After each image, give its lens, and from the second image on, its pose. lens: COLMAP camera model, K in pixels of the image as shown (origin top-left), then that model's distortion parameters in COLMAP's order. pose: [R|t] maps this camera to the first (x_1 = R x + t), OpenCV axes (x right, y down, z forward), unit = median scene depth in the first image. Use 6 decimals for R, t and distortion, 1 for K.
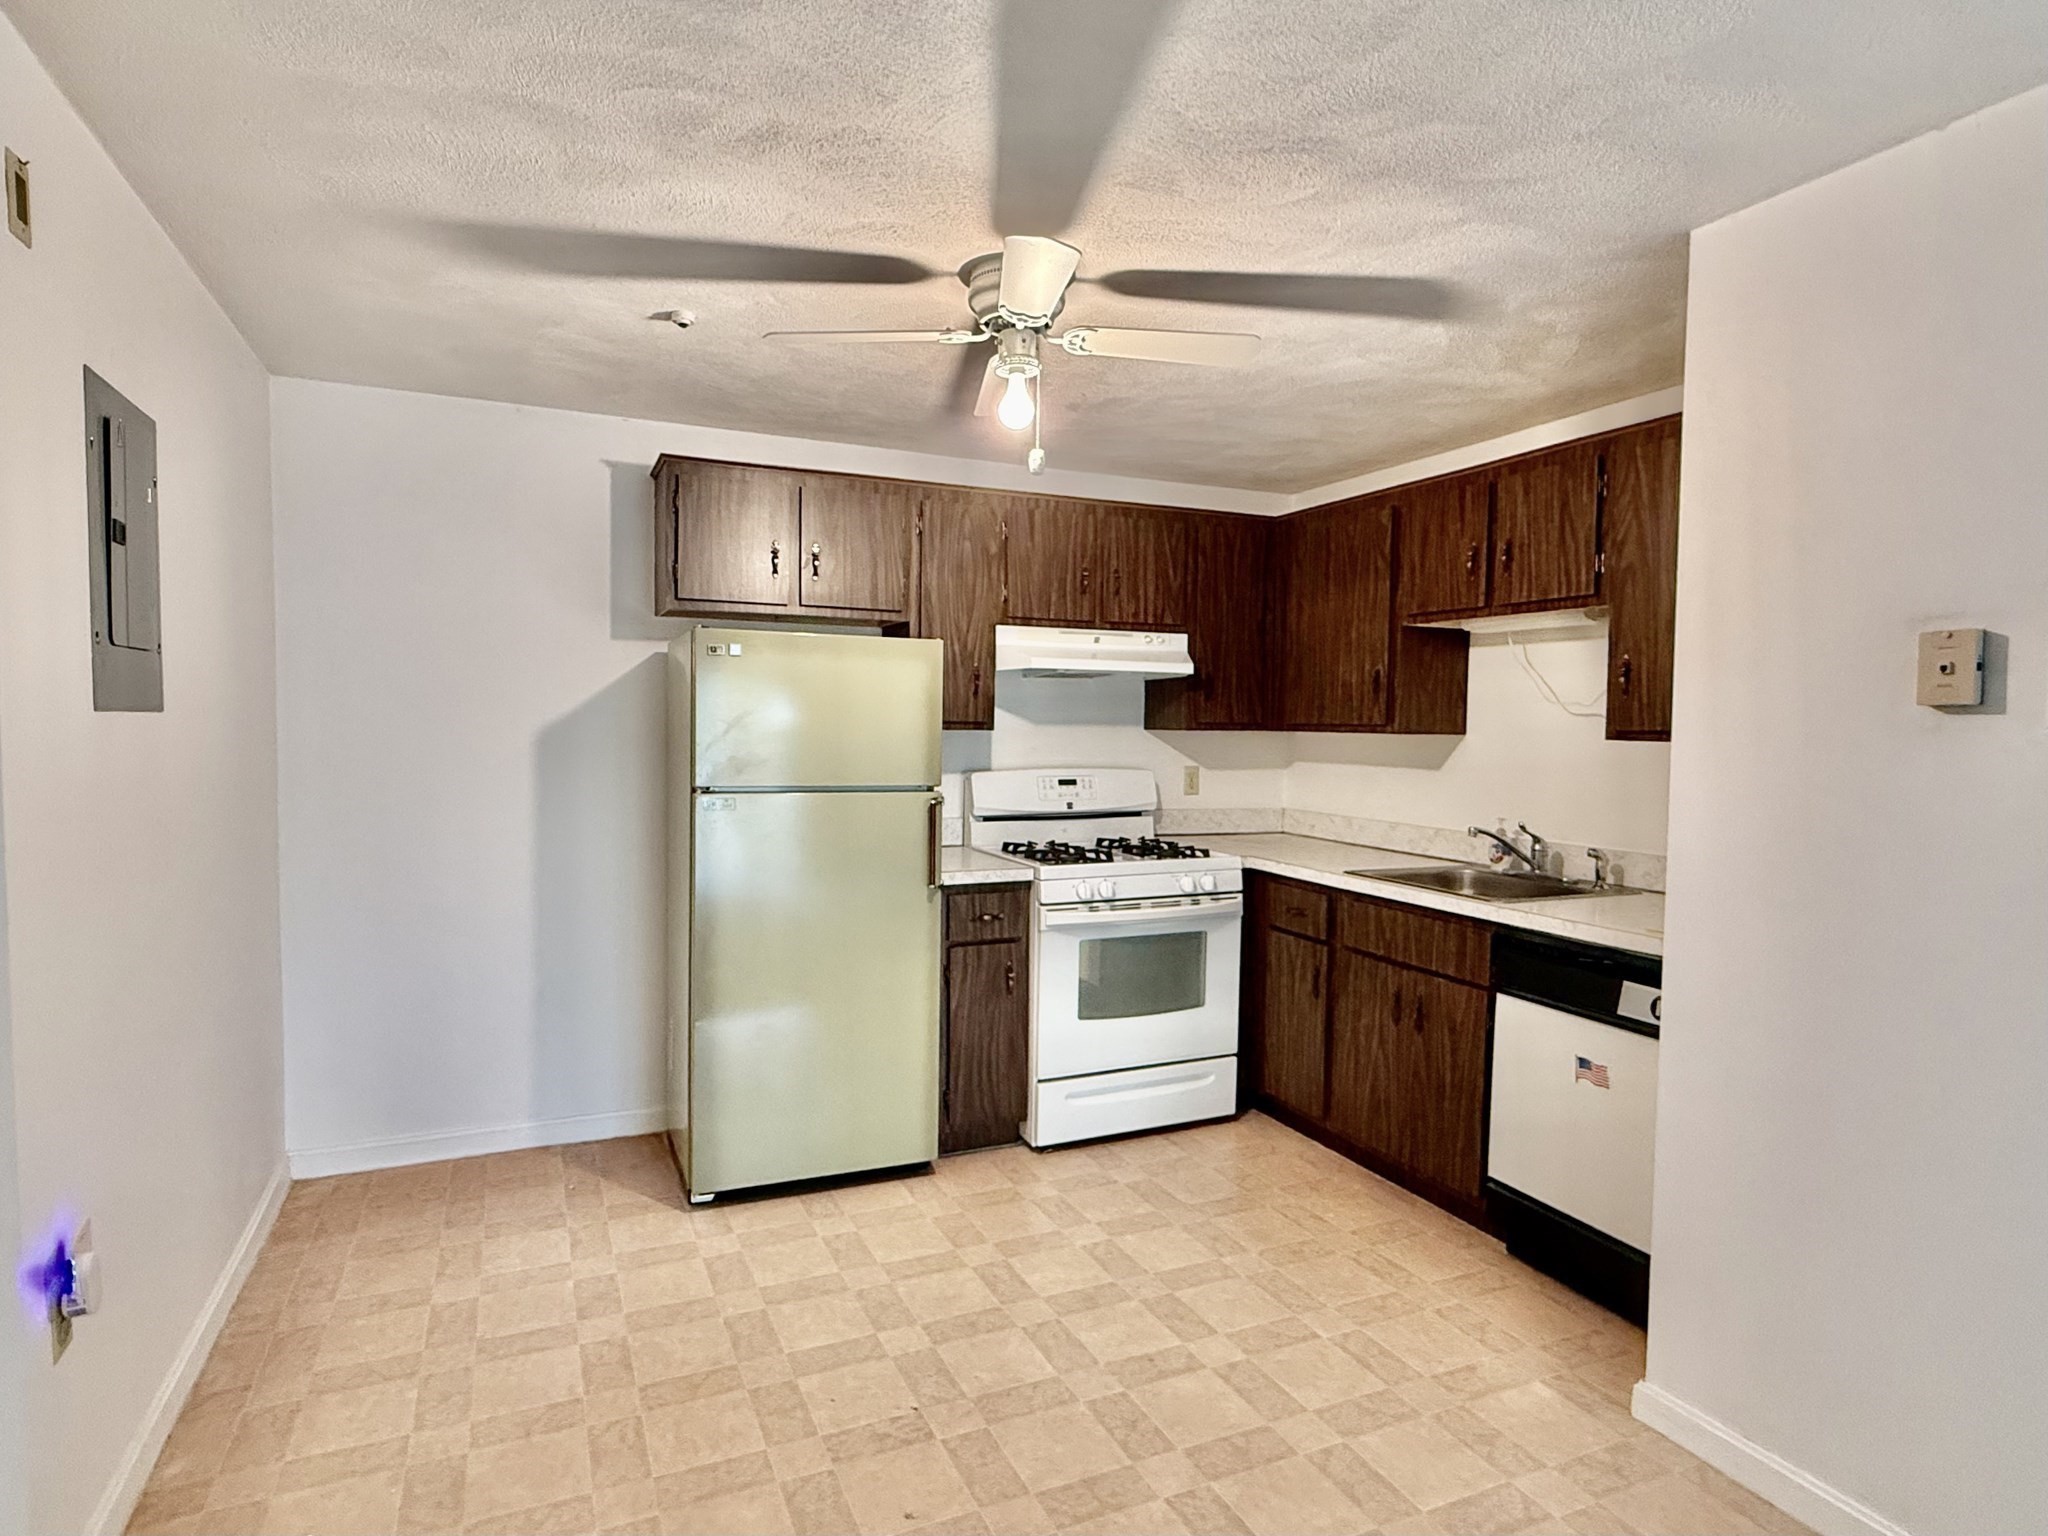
lens RADIAL K [[1130.6, 0, 1049.7], [0, 1130.6, 772.5], [0, 0, 1]] dist [0.004799, -0.000027]
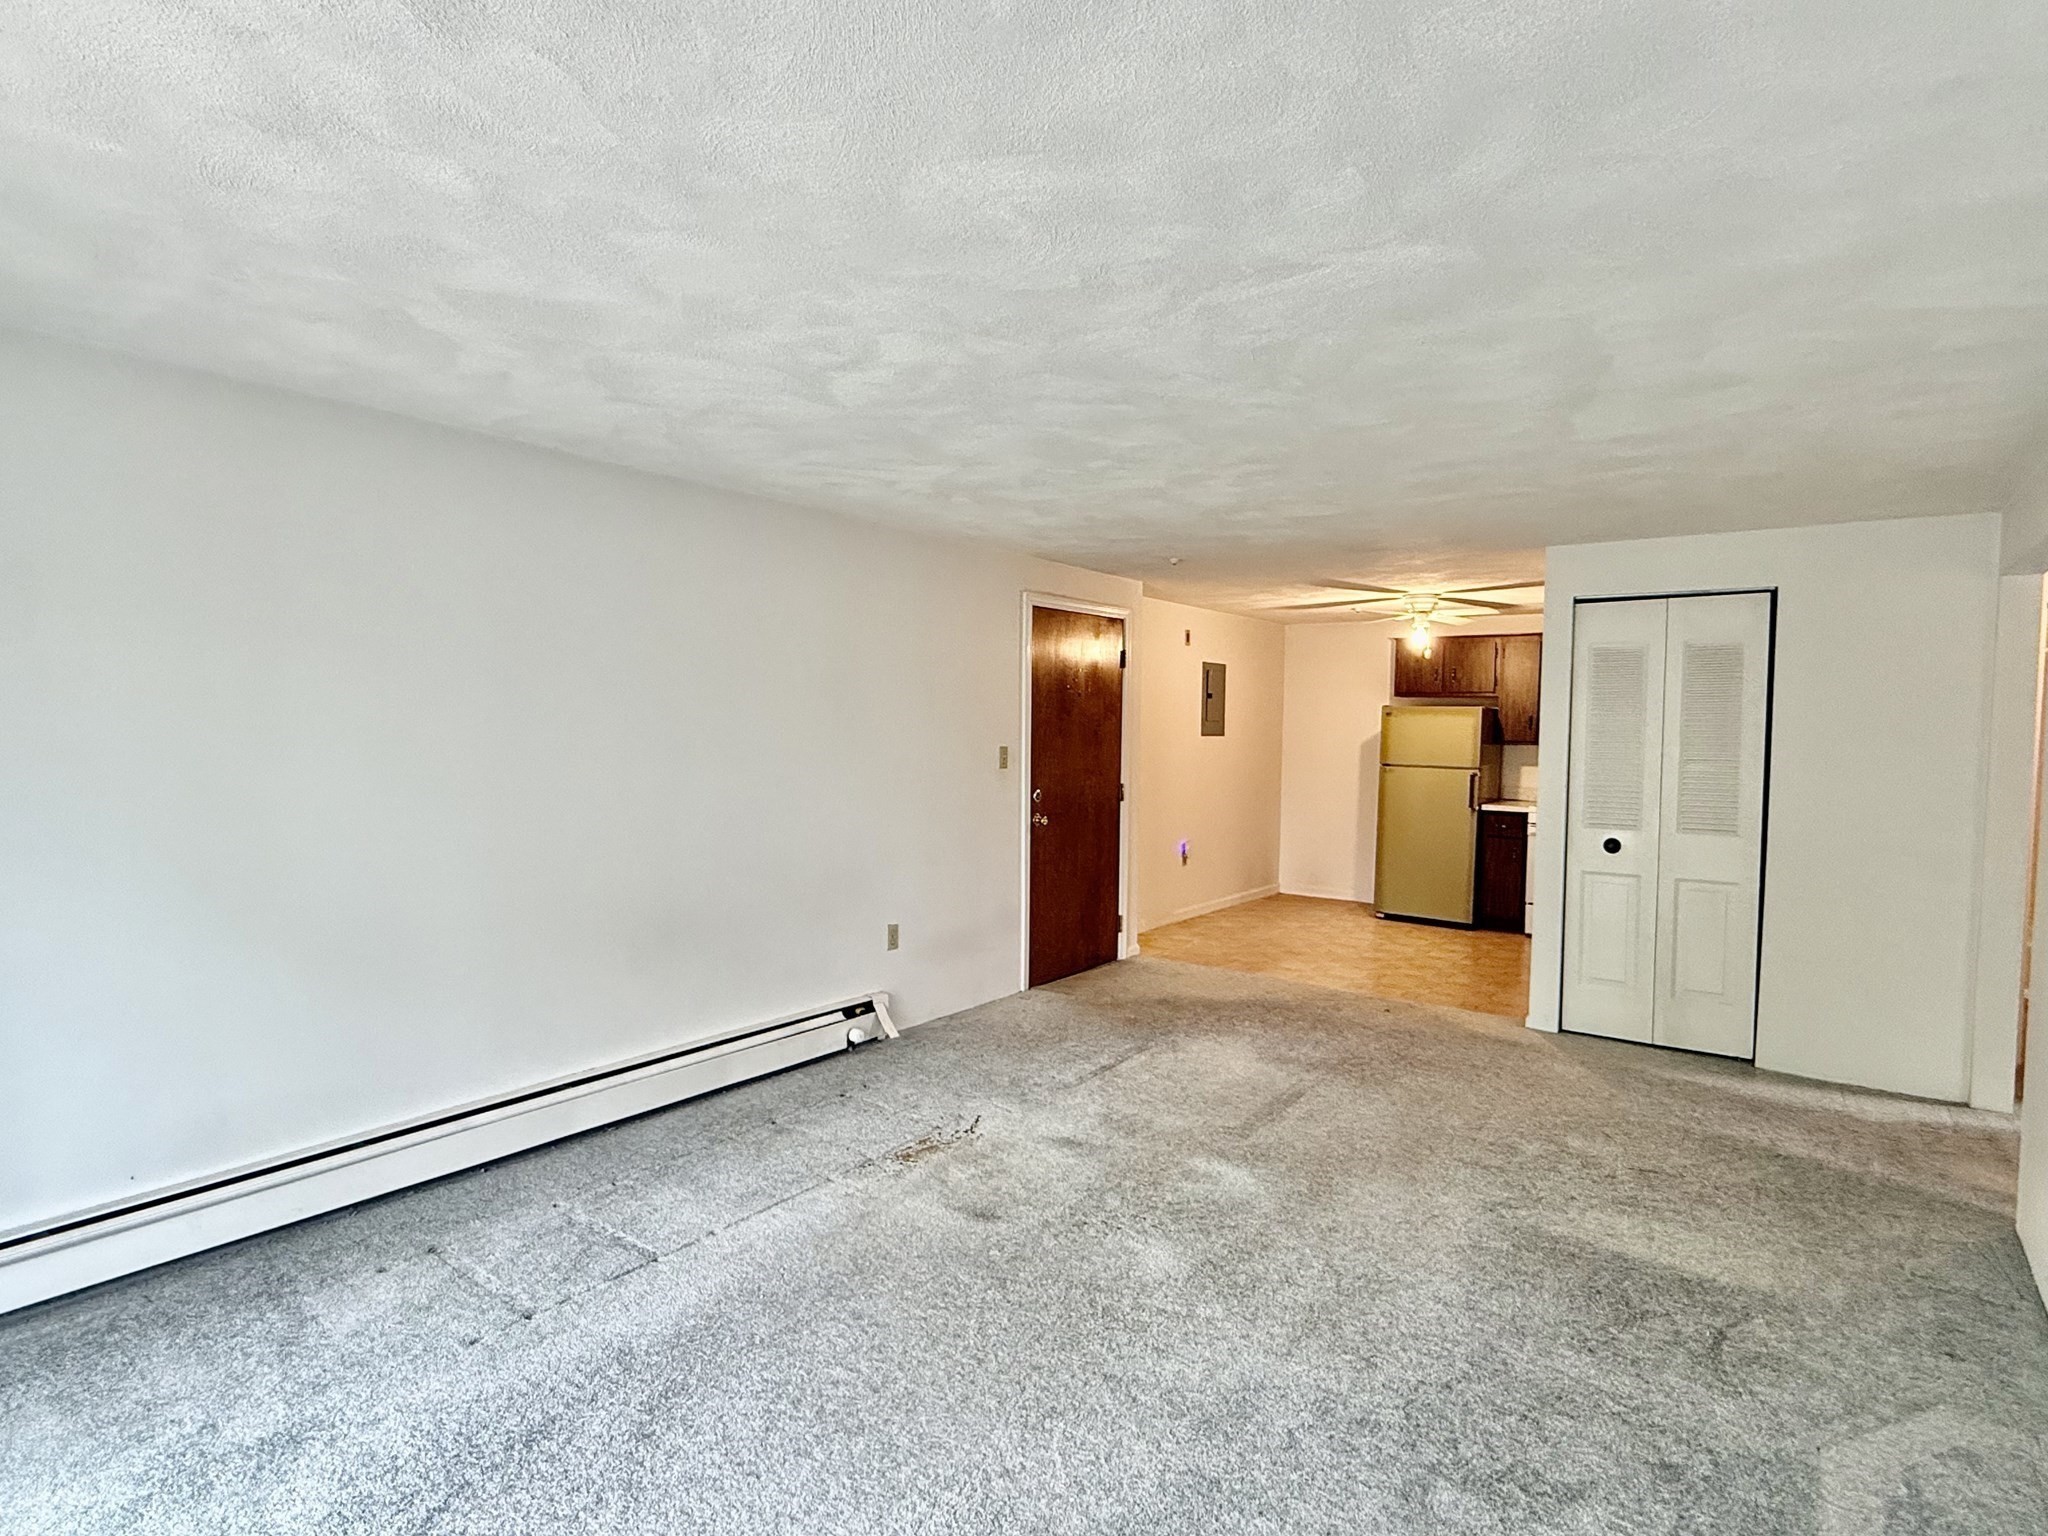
lens RADIAL K [[1139.4, 0, 1045.6], [0, 1139.4, 763.5], [0, 0, 1]] dist [0.003659, 0.000255]
pose [[0.502317, 0.023038, -0.864376, 1.441488], [-0.042676, 0.999087, 0.001829, 0.035951], [0.863630, 0.035969, 0.502842, -0.936019]]
